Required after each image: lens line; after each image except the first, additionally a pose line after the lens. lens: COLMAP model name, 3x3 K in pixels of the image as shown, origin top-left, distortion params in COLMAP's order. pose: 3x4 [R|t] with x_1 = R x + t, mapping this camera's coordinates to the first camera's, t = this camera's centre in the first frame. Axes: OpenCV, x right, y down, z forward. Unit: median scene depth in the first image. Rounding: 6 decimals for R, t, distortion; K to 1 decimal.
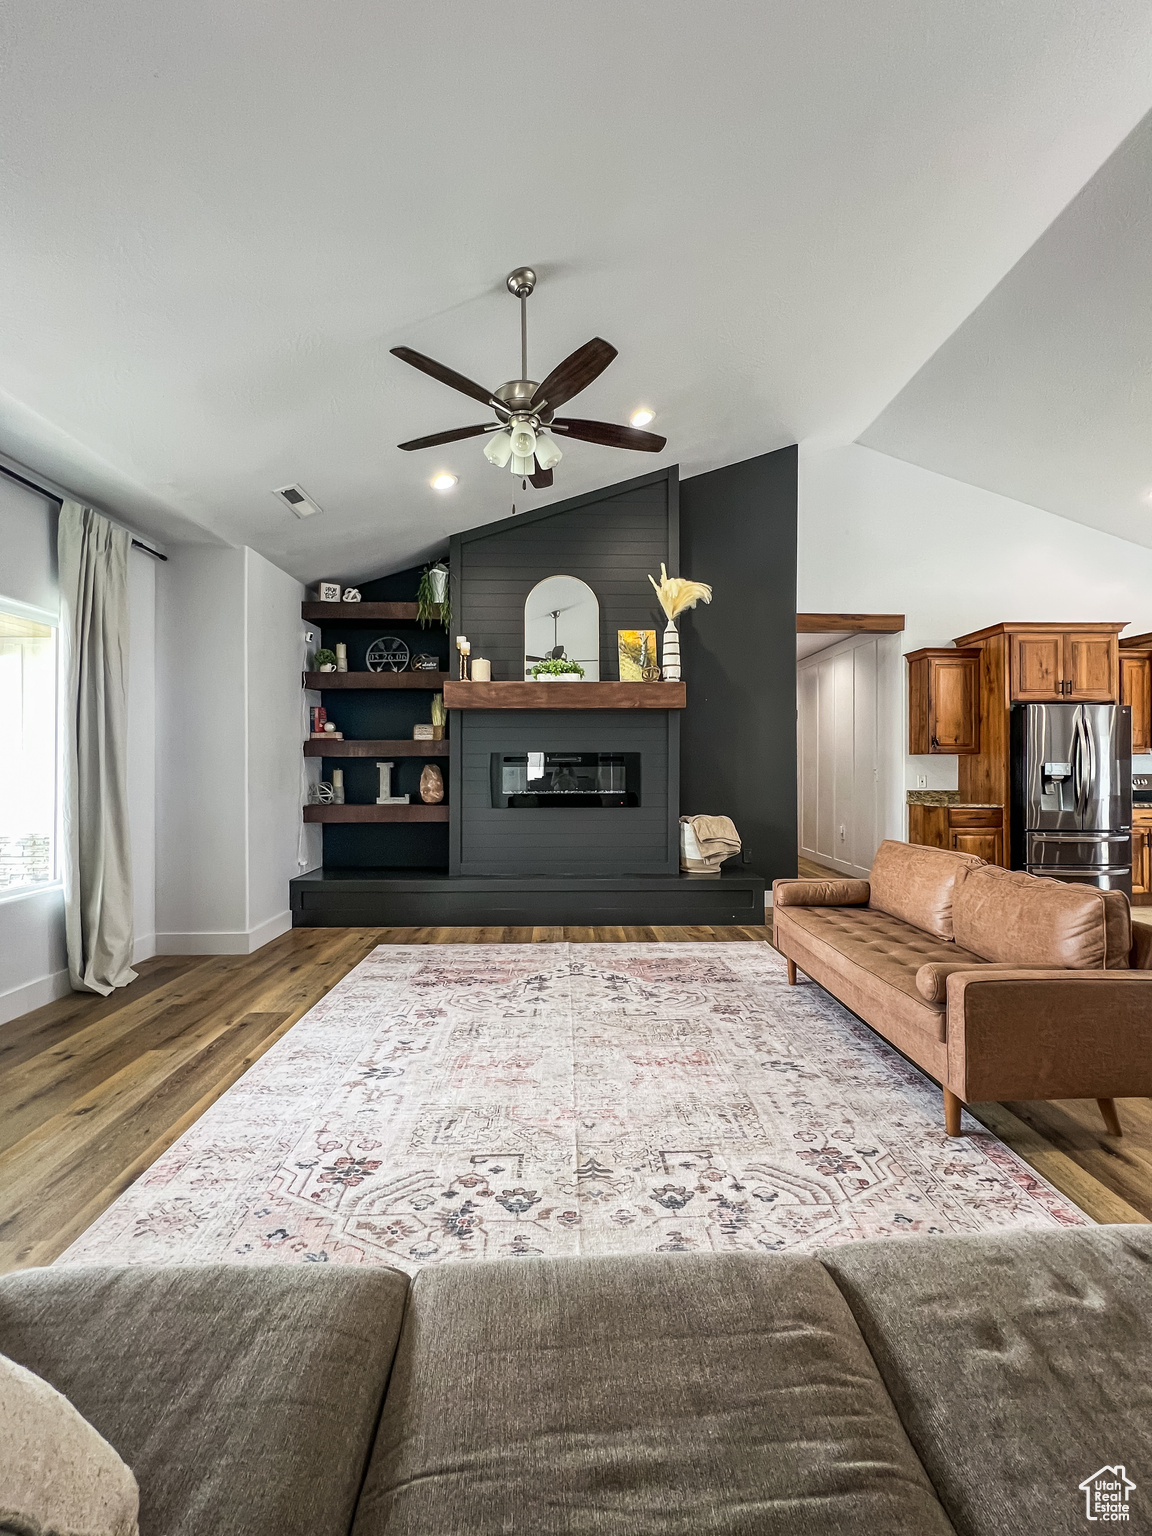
lens RADIAL K [[618.3, 0, 587.7], [0, 618.3, 764.0], [0, 0, 1]] dist [-0.002678, 0.001490]
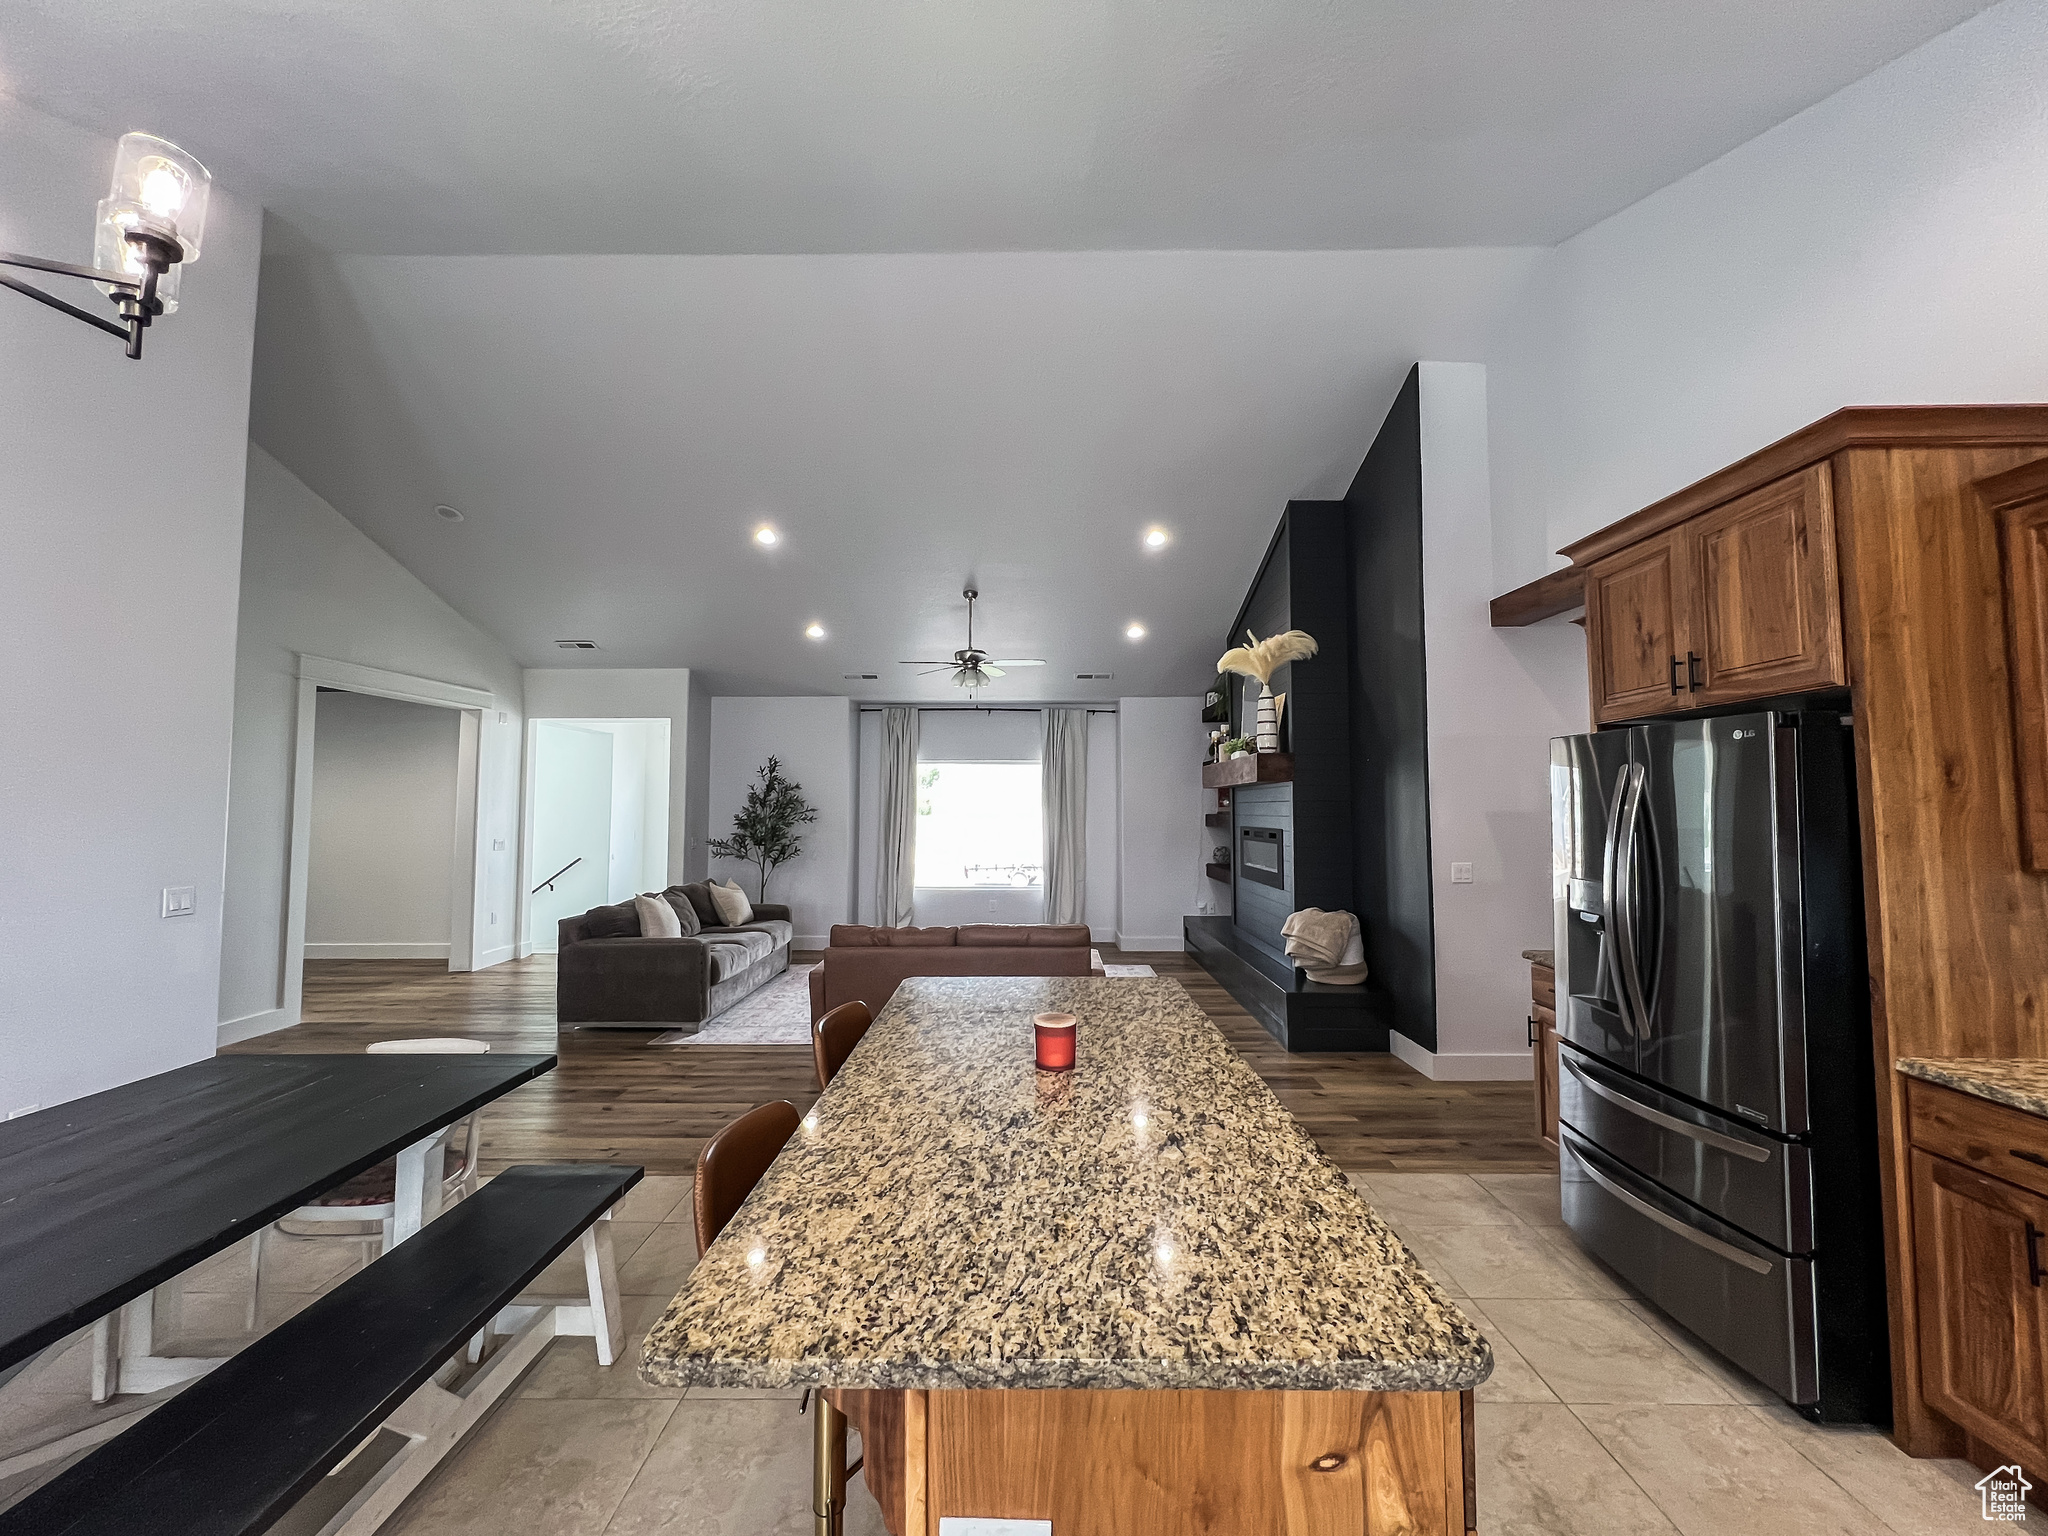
lens RADIAL K [[824.4, 0, 1016.2], [0, 824.4, 762.7], [0, 0, 1]] dist [-0.002678, 0.001490]
pose [[-0.045495, -0.055589, -0.997417, 1.313816], [0.004678, 0.998428, -0.055859, -0.050044], [0.998954, -0.007207, -0.045163, 0.661587]]
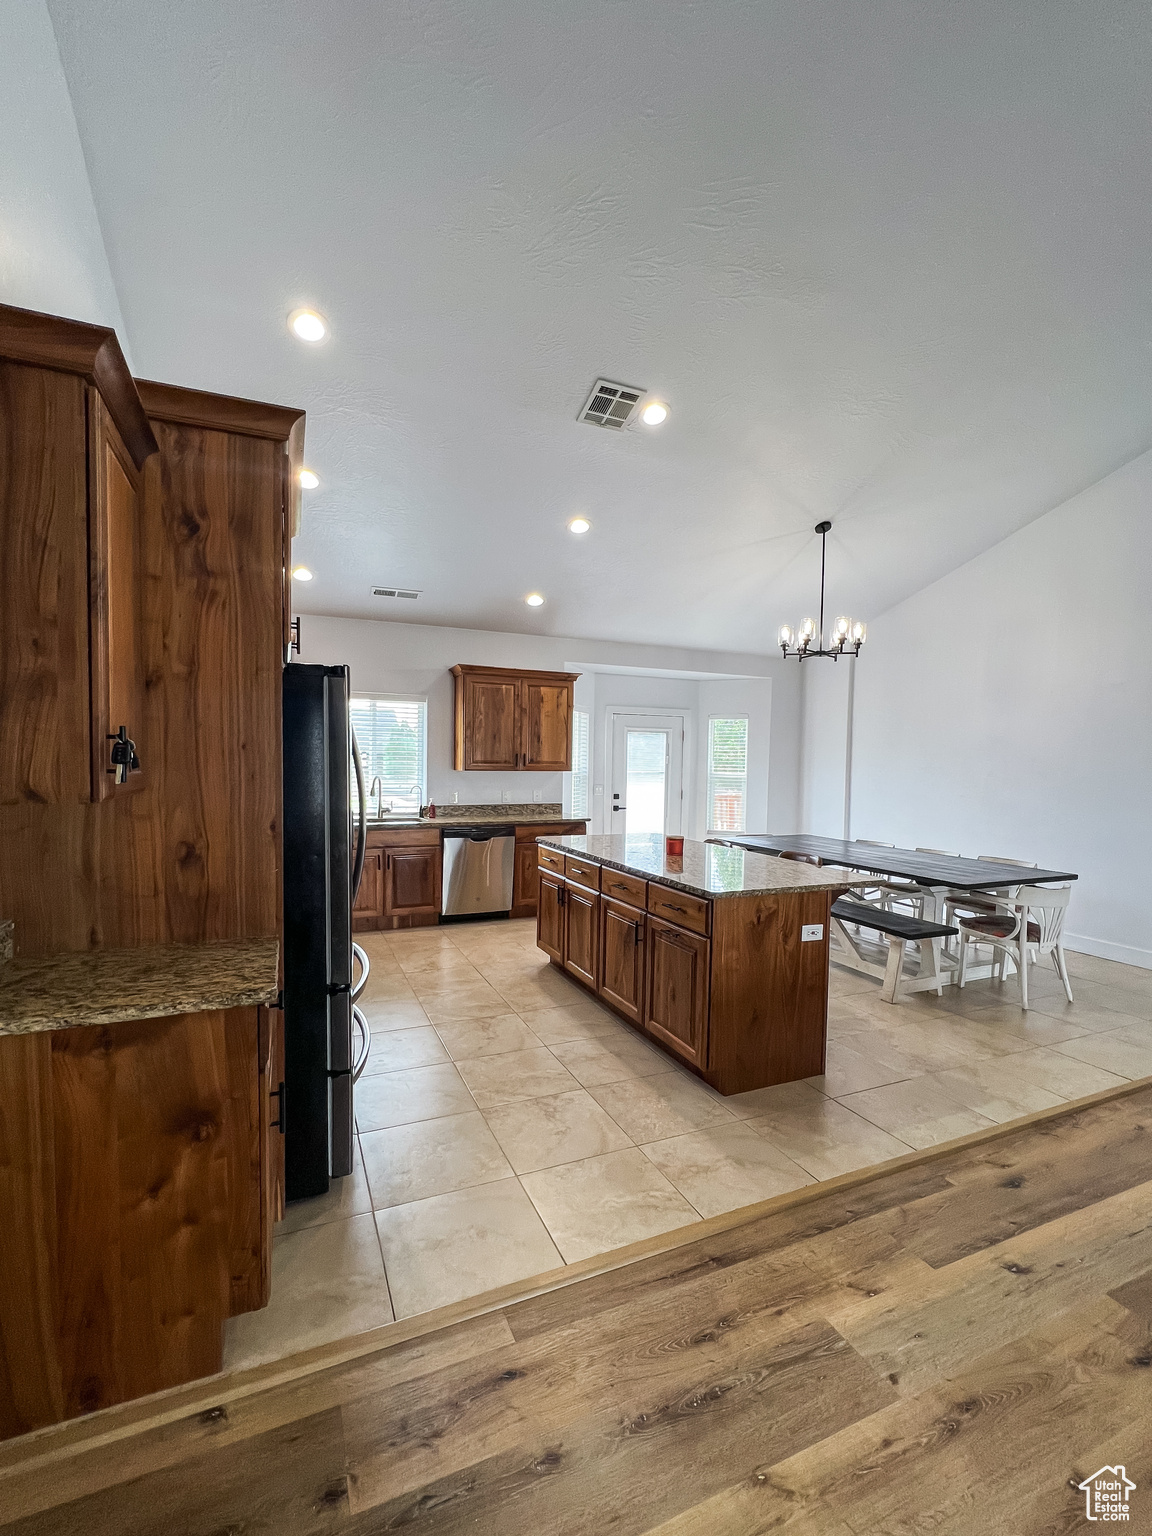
lens RADIAL K [[618.3, 0, 566.8], [0, 618.3, 783.8], [0, 0, 1]] dist [-0.002678, 0.001490]
pose [[-0.340561, -0.034426, 0.939592, 0.303462], [-0.010932, 0.999407, 0.032655, -0.036274], [-0.940159, 0.000849, -0.340735, 1.017596]]
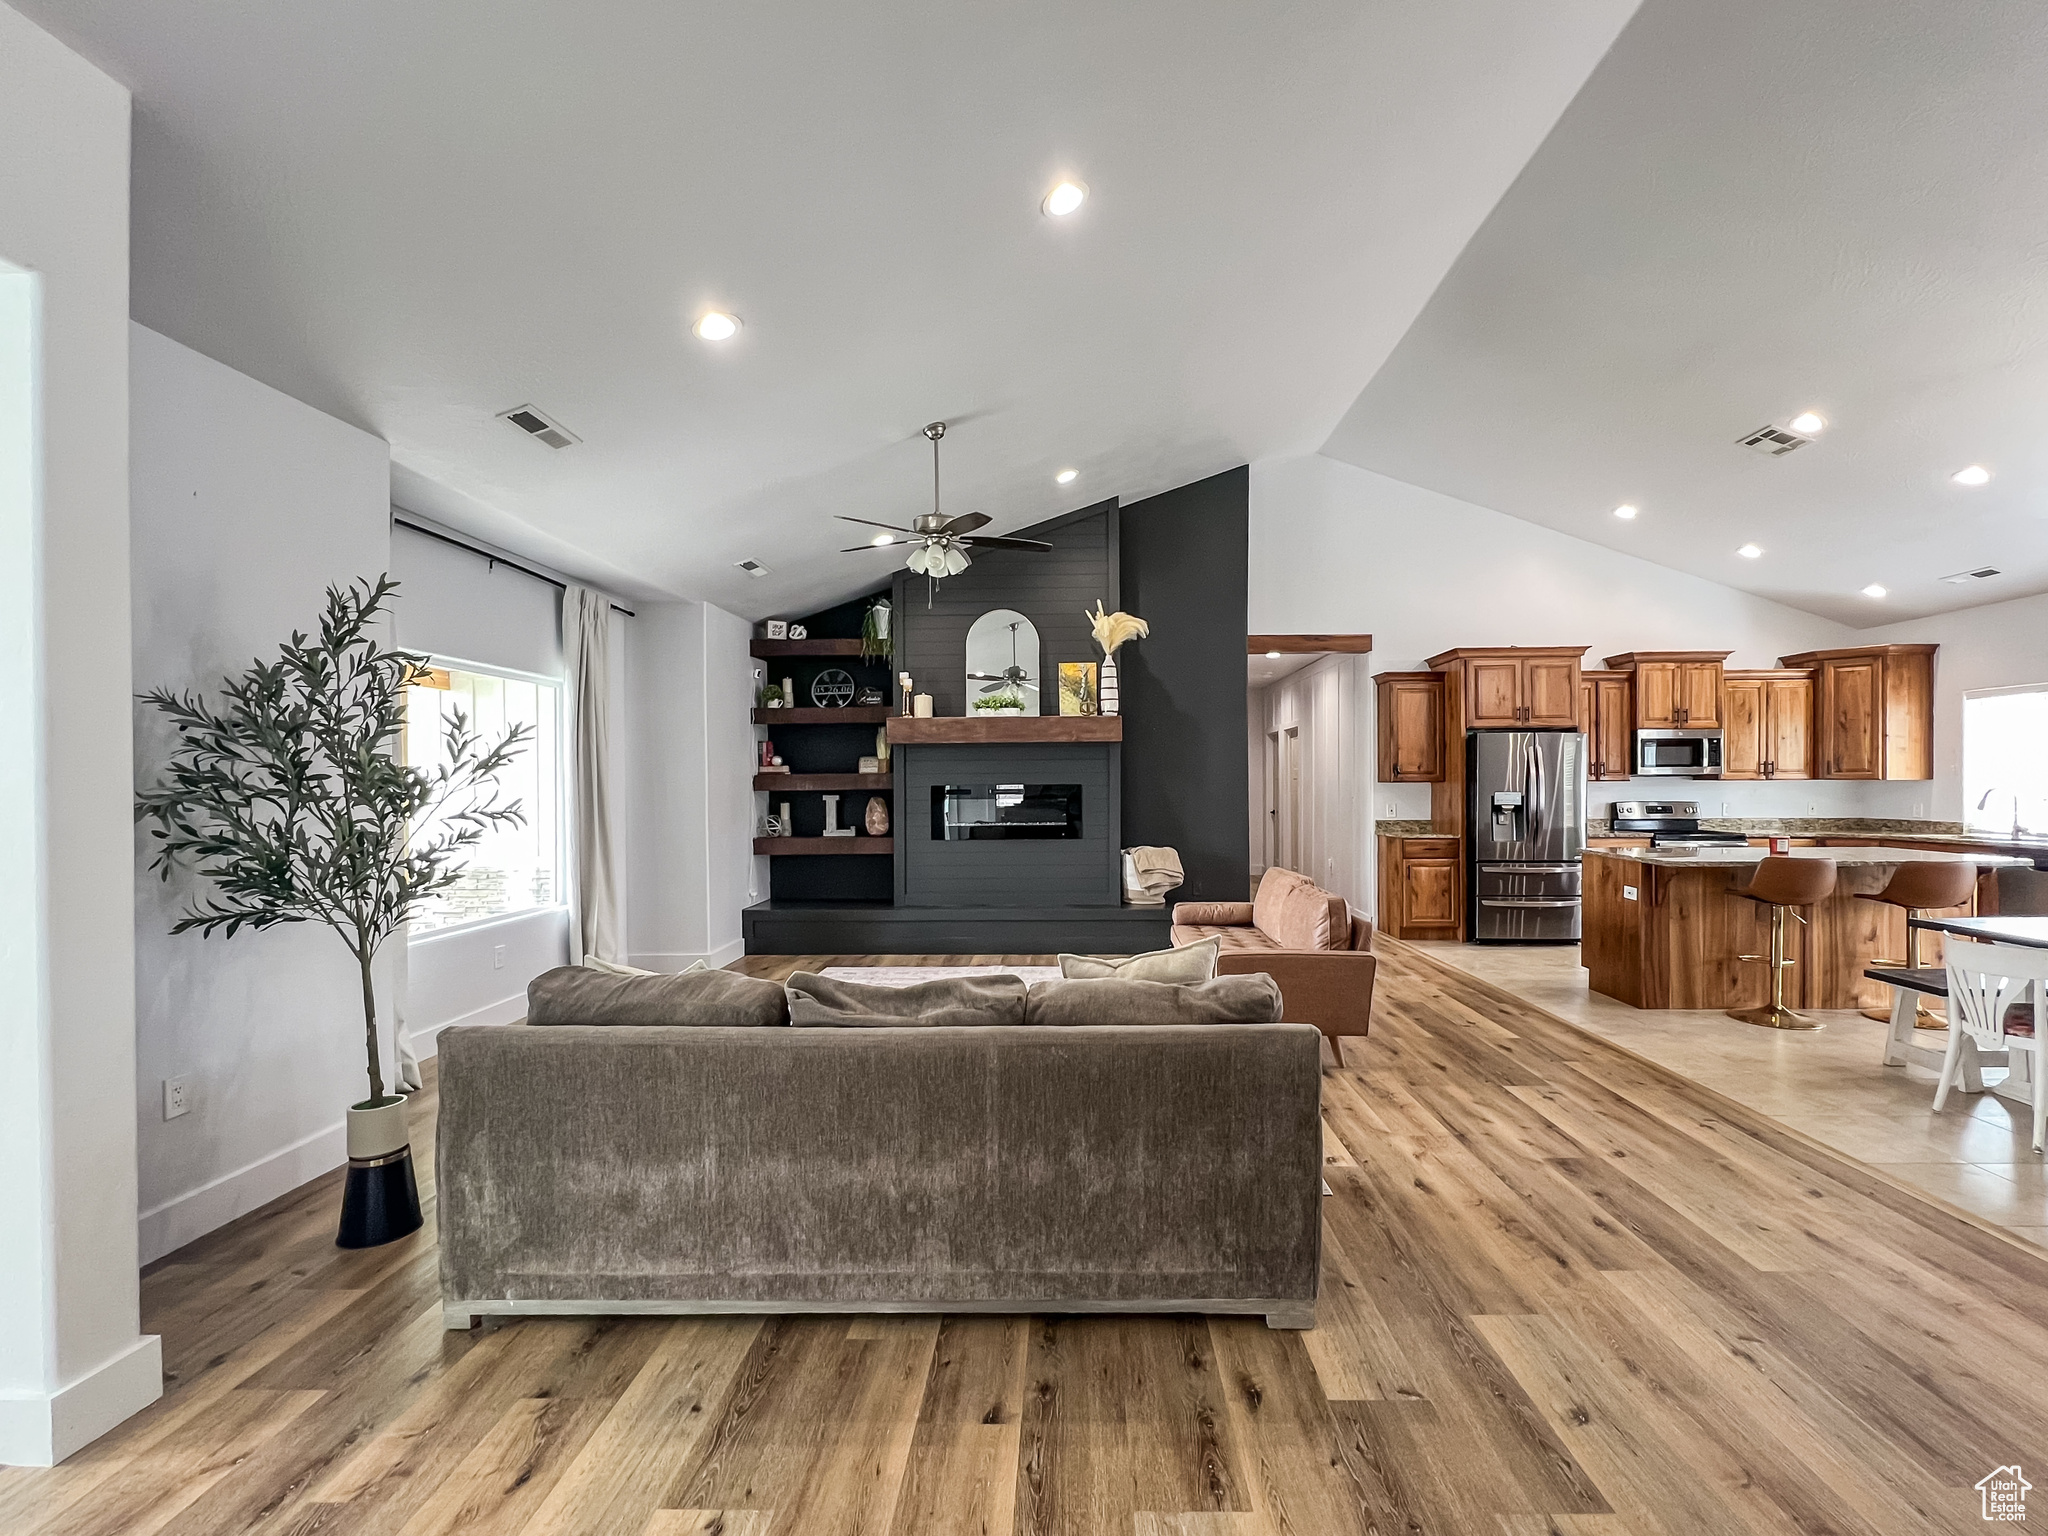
lens RADIAL K [[866.3, 0, 1069.3], [0, 866.3, 788.4], [0, 0, 1]] dist [-0.002169, 0.001168]
pose [[0.998847, -0.005708, -0.047657, 0.132065], [0.006233, 0.999922, 0.010868, -0.028058], [0.047591, -0.011153, 0.998805, -0.408122]]
